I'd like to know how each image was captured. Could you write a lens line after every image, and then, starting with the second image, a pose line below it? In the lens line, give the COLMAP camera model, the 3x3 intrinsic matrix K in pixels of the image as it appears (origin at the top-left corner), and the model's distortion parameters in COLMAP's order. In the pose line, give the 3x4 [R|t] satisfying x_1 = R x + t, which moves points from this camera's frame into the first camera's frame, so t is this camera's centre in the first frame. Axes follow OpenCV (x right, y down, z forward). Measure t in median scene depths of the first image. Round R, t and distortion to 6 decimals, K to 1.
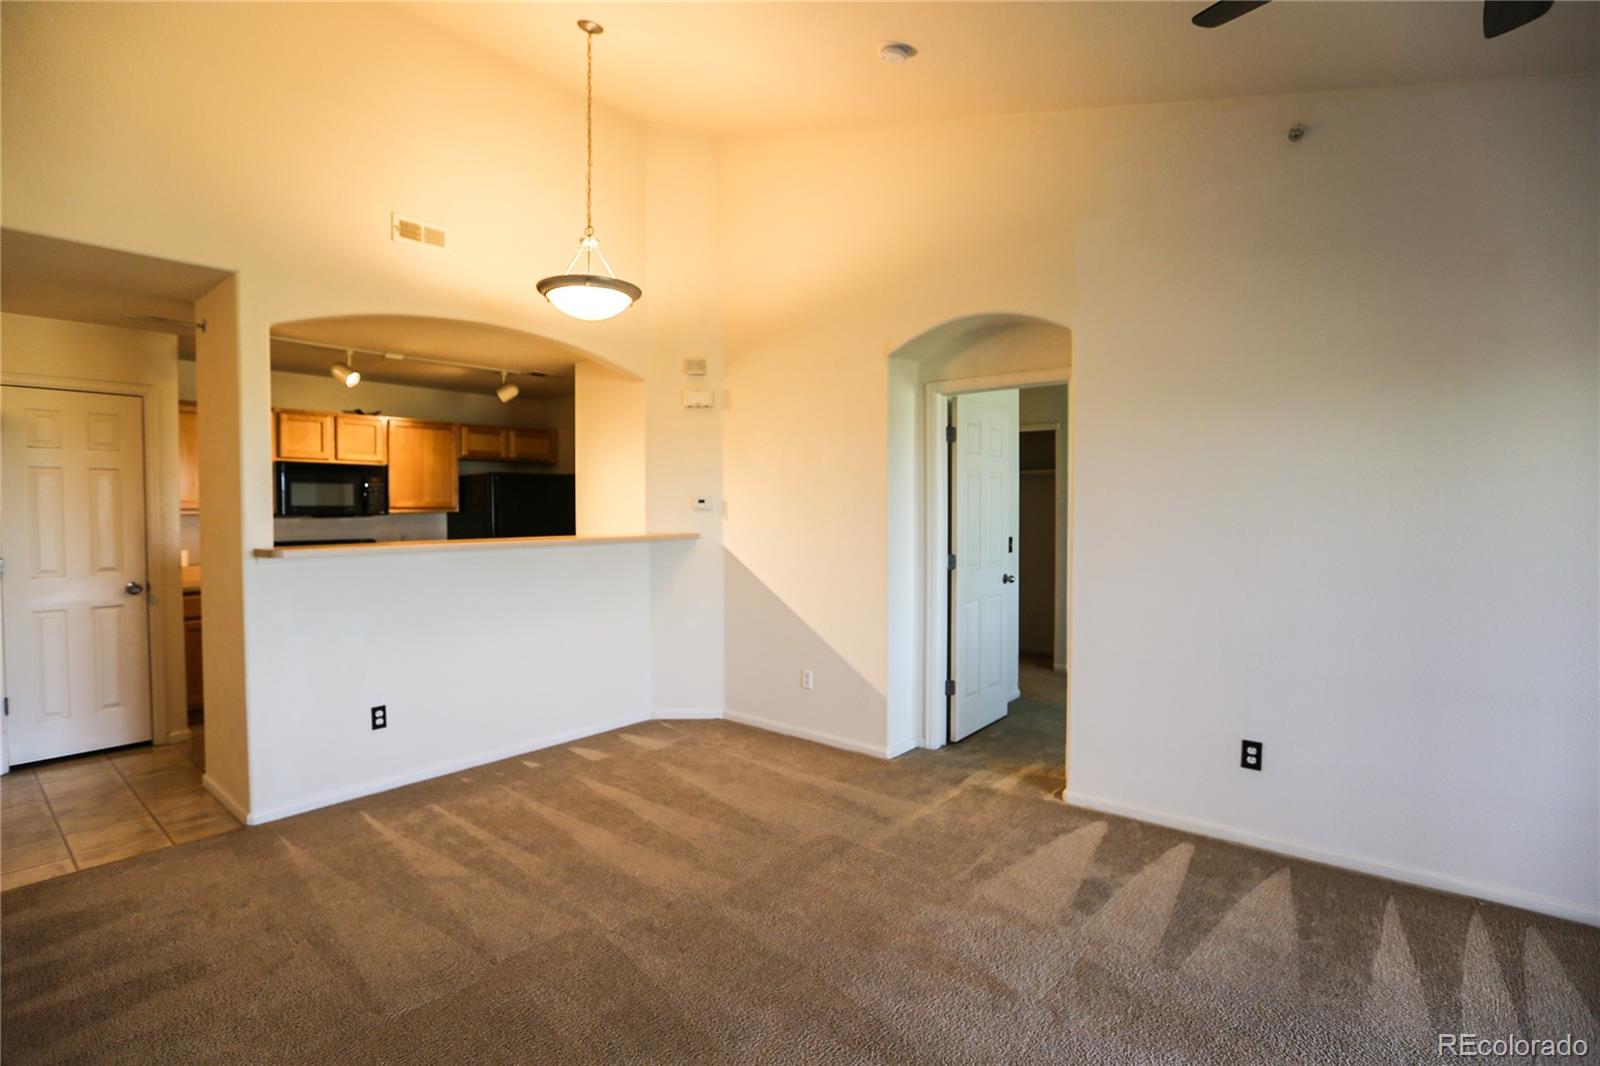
lens RADIAL K [[780.5, 0, 798.8], [0, 780.5, 537.0], [0, 0, 1]] dist [-0.057859, 0.026799]
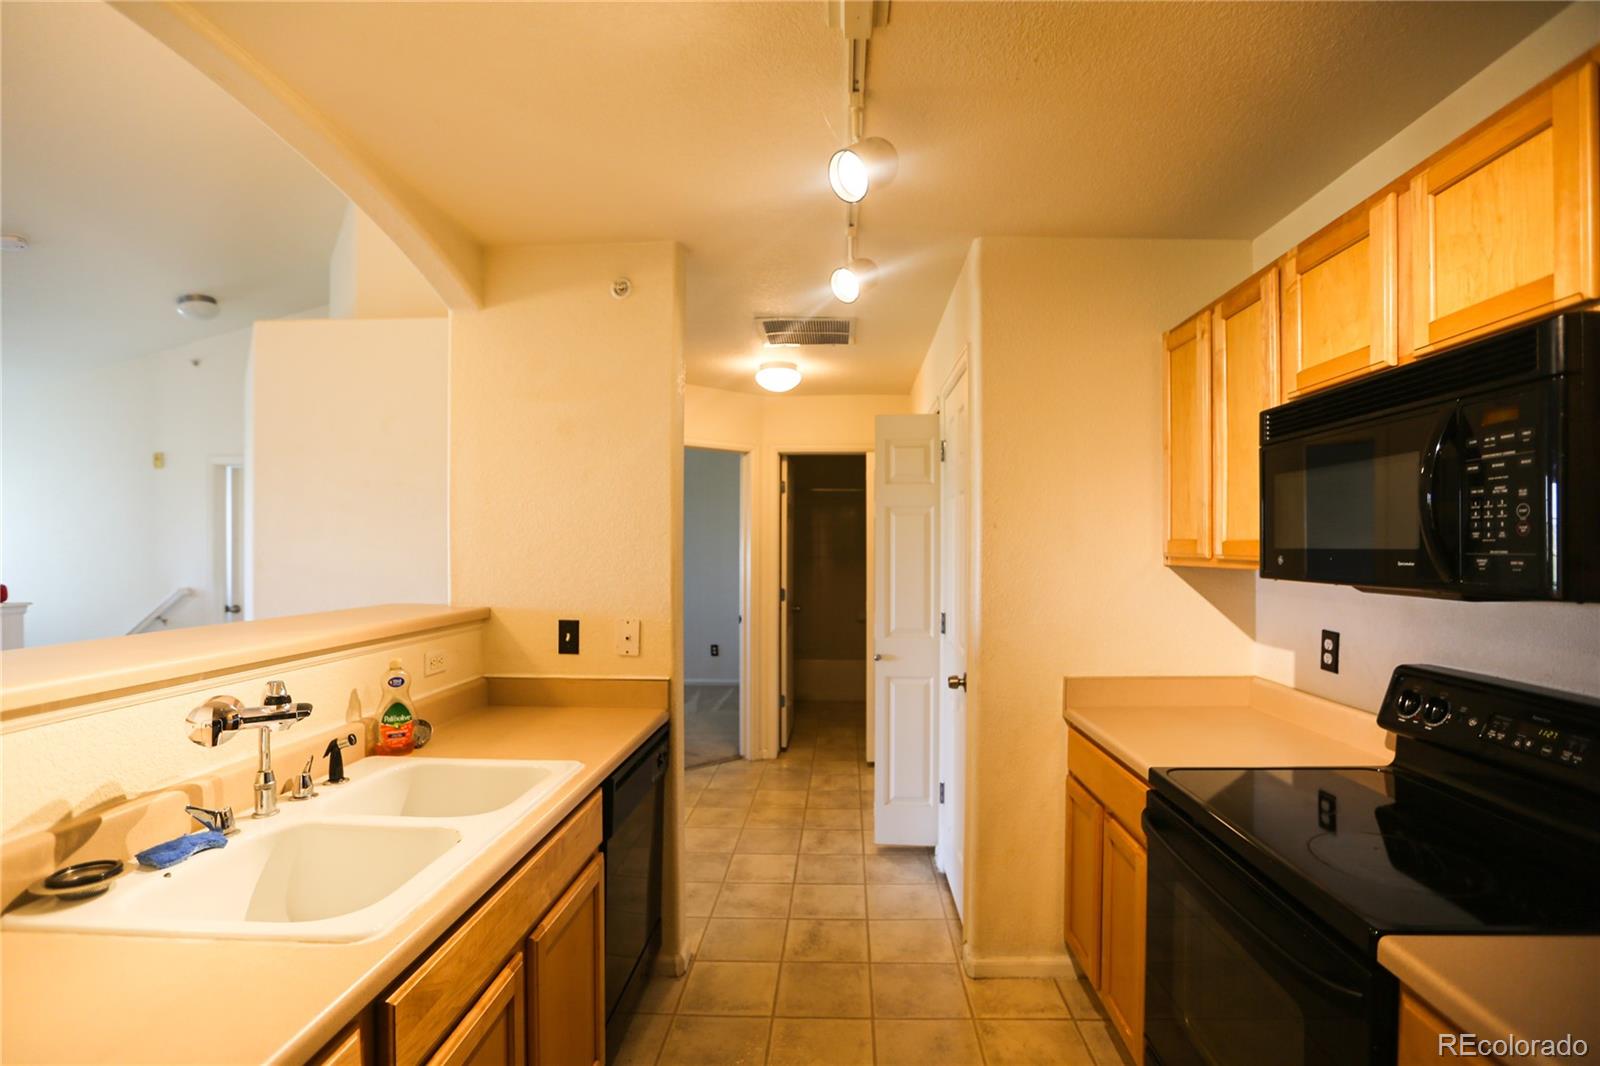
lens RADIAL K [[725.8, 0, 805.5], [0, 725.8, 533.4], [0, 0, 1]] dist [-0.043757, 0.019727]
pose [[-0.797480, -0.010894, -0.603246, -0.392990], [-0.025455, 0.999554, 0.015601, -0.055221], [0.602808, 0.027797, -0.797402, 1.324385]]
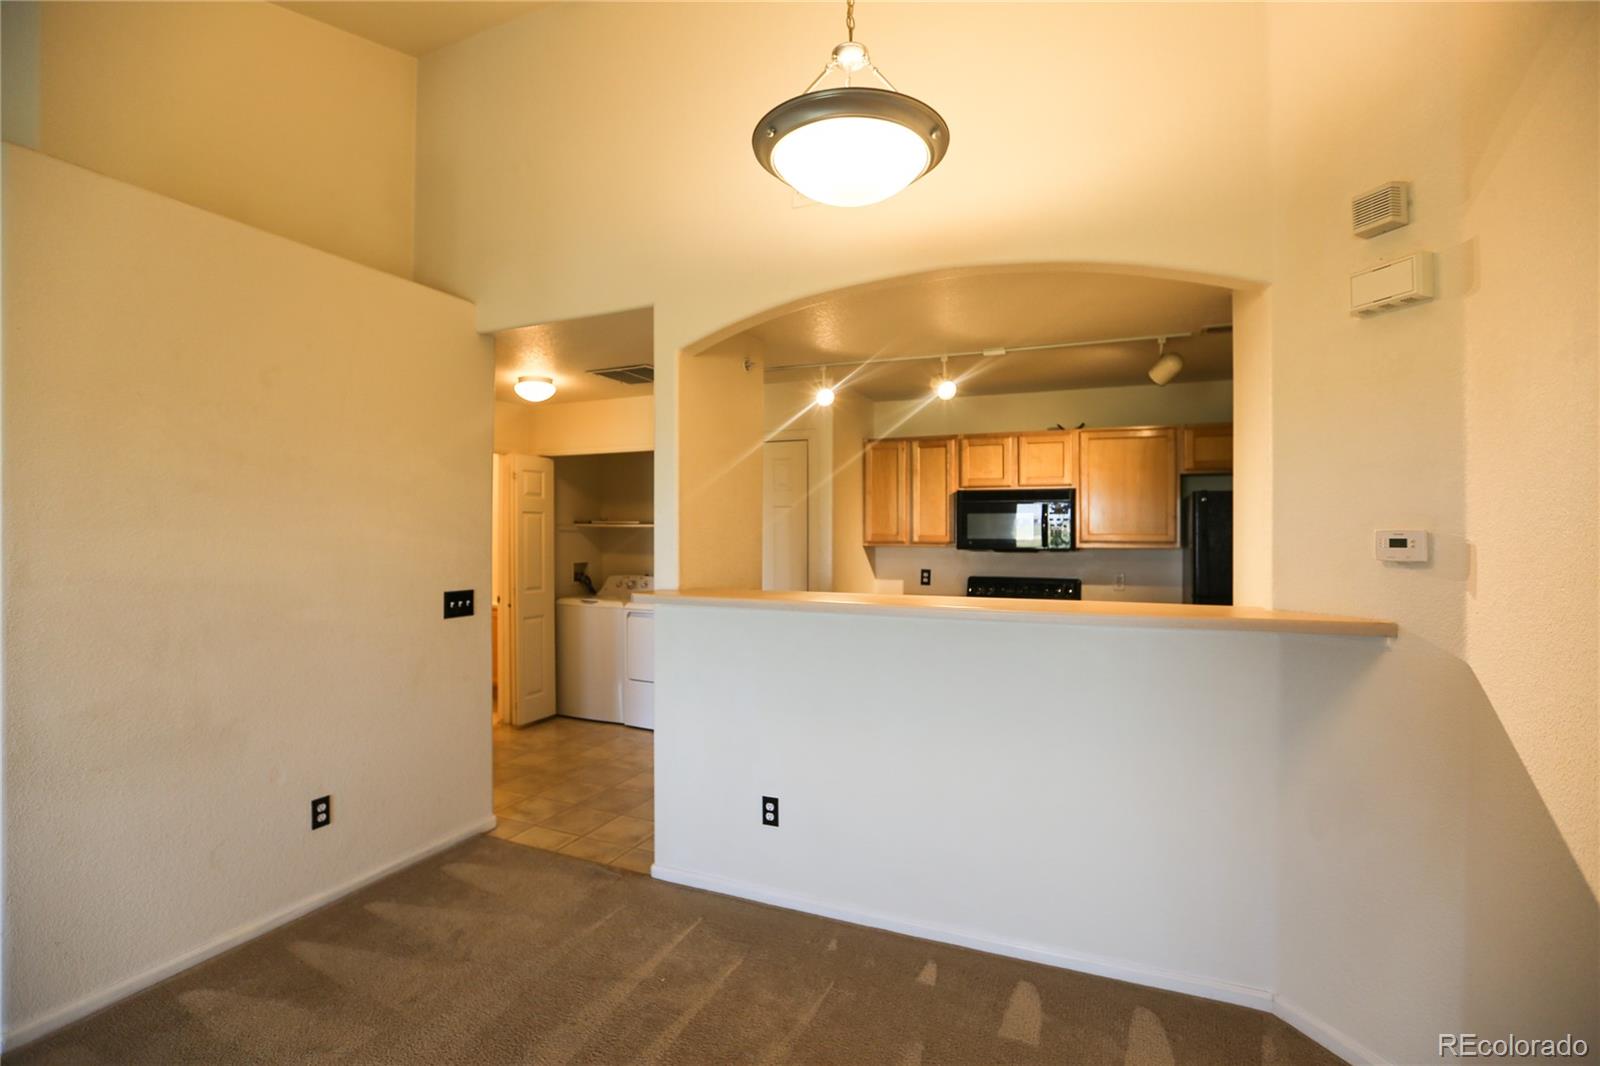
lens RADIAL K [[736.3, 0, 804.4], [0, 736.3, 527.9], [0, 0, 1]] dist [-0.044306, 0.010621]
pose [[0.270658, -0.002471, -0.962672, 0.159027], [-0.039682, 0.999118, -0.013721, -0.040379], [0.961857, 0.041915, 0.270321, 0.679375]]
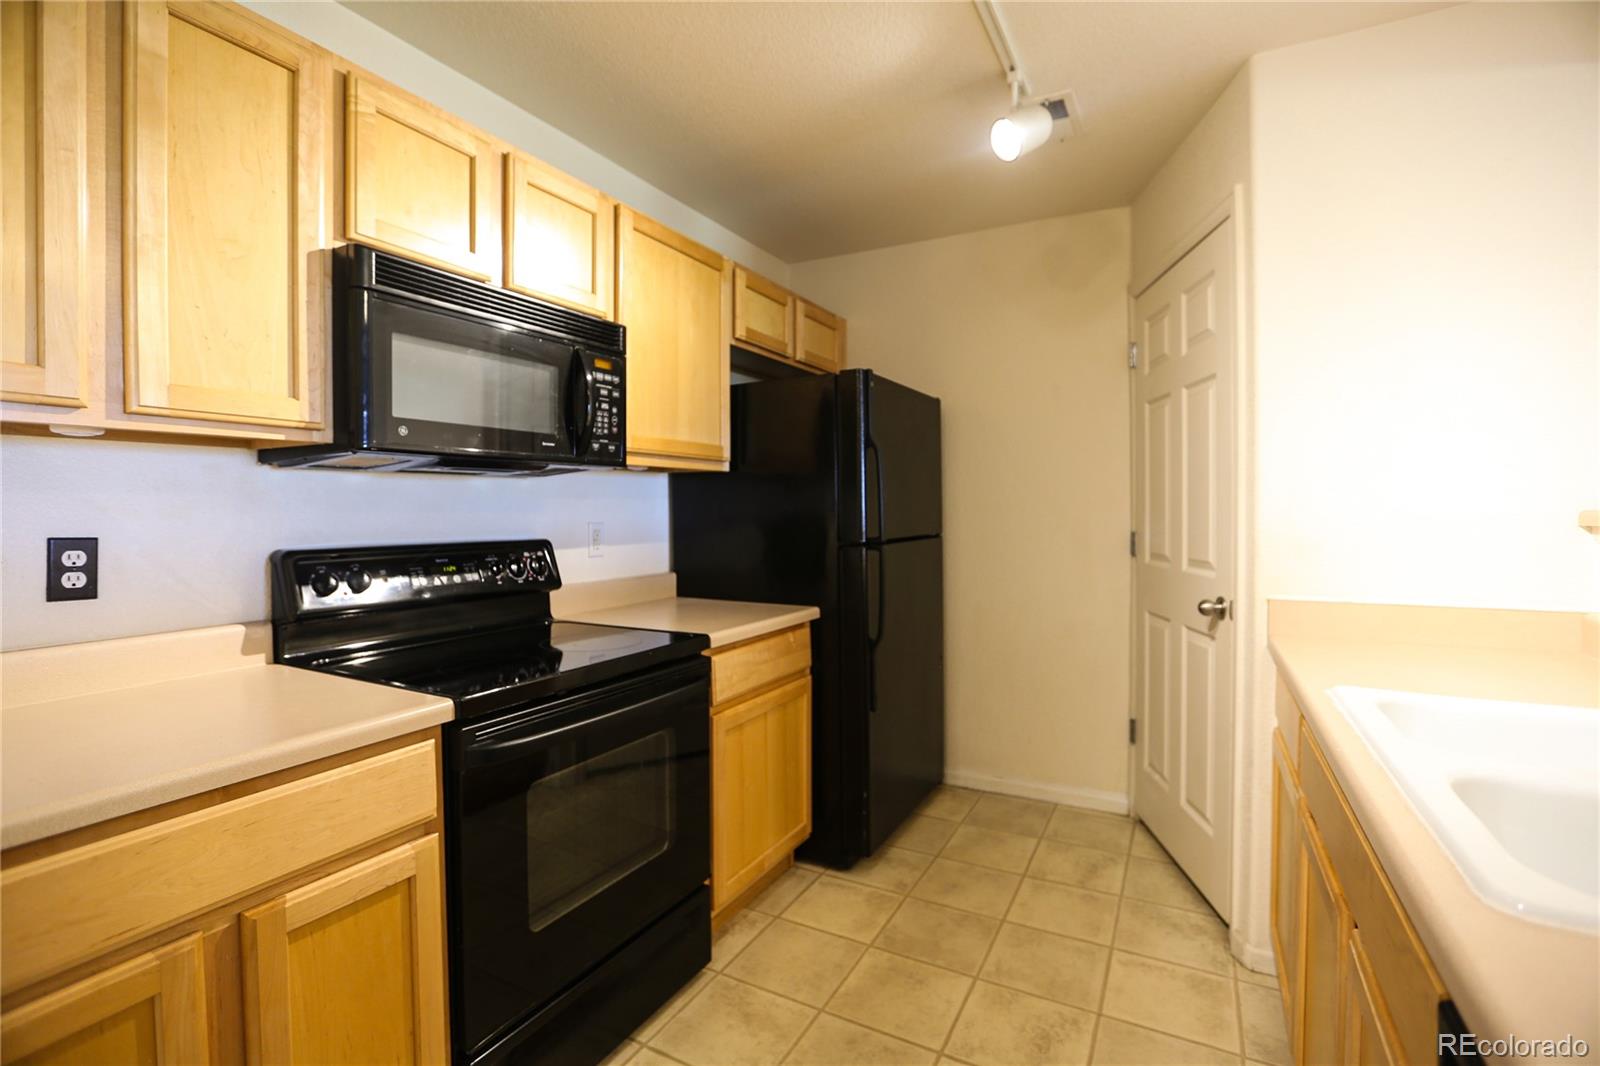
lens RADIAL K [[736.3, 0, 804.4], [0, 736.3, 527.9], [0, 0, 1]] dist [-0.044306, 0.010621]
pose [[0.978813, -0.010112, 0.204507, -0.677950], [0.013850, 0.999762, -0.016855, 0.006282], [-0.204288, 0.019331, 0.978720, 0.850572]]
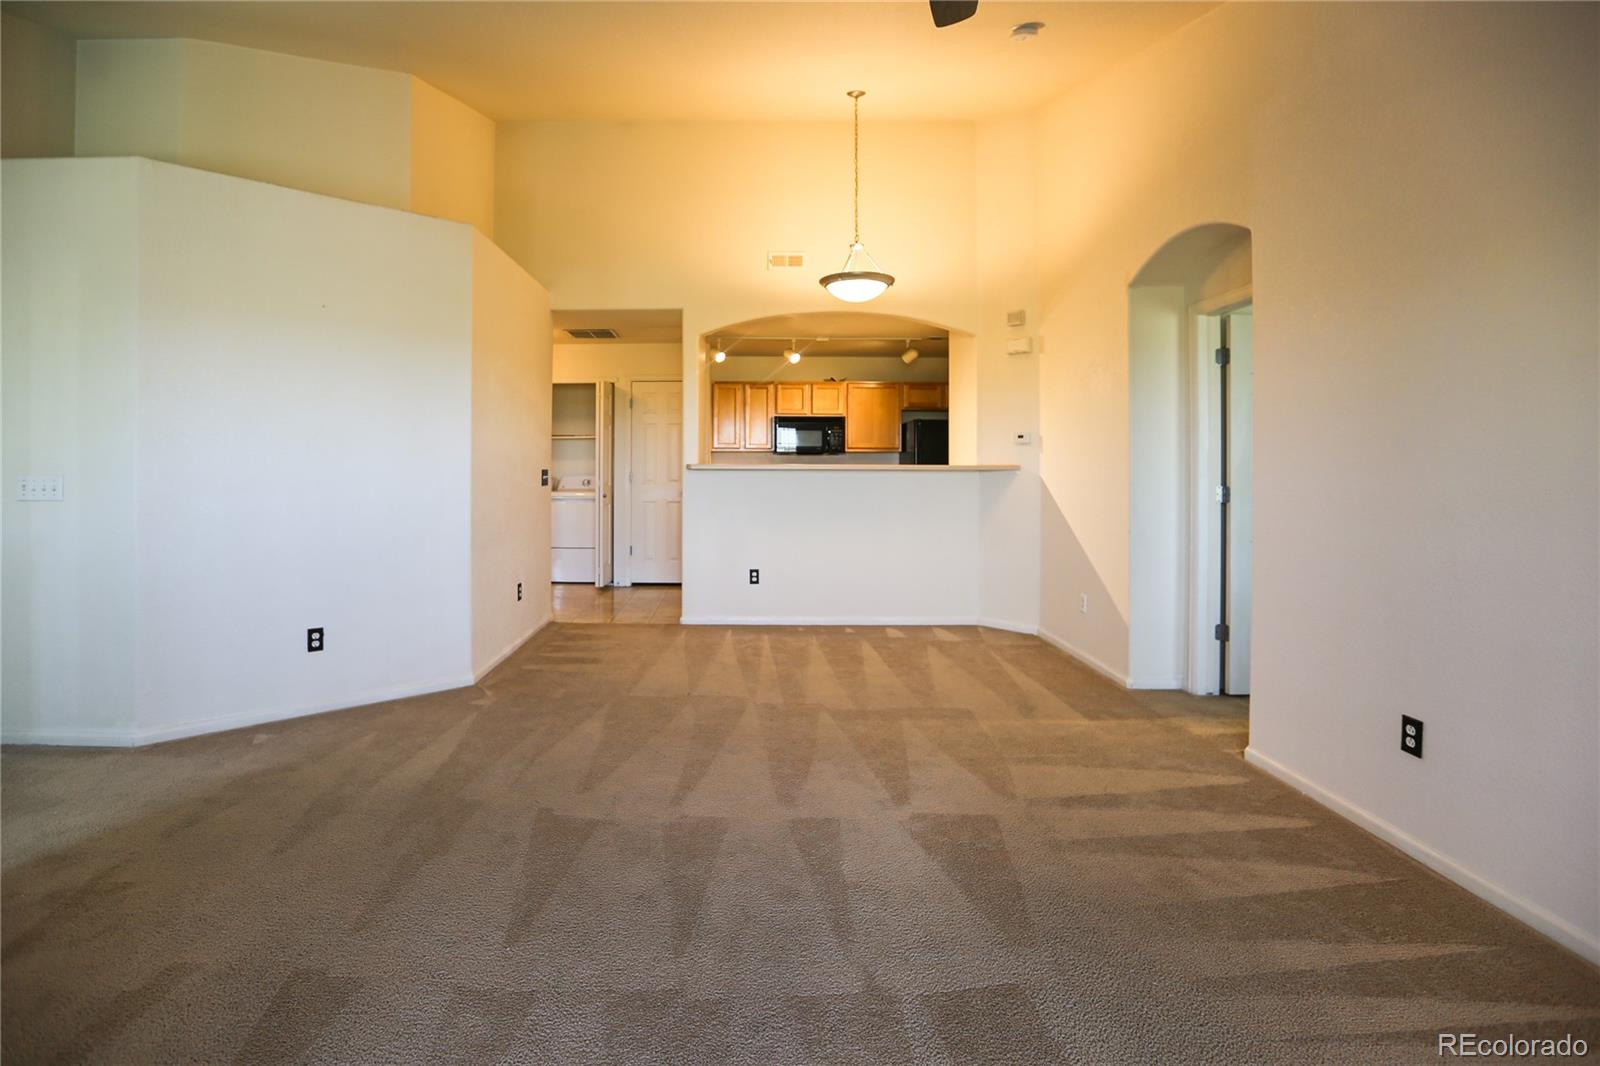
lens RADIAL K [[777.8, 0, 727.8], [0, 777.8, 464.1], [0, 0, 1]] dist [-0.048801, 0.046760]
pose [[0.622291, 0.004438, -0.782773, 0.538819], [-0.035581, 0.999111, -0.022622, 0.037577], [0.781977, 0.041929, 0.621896, -0.023241]]
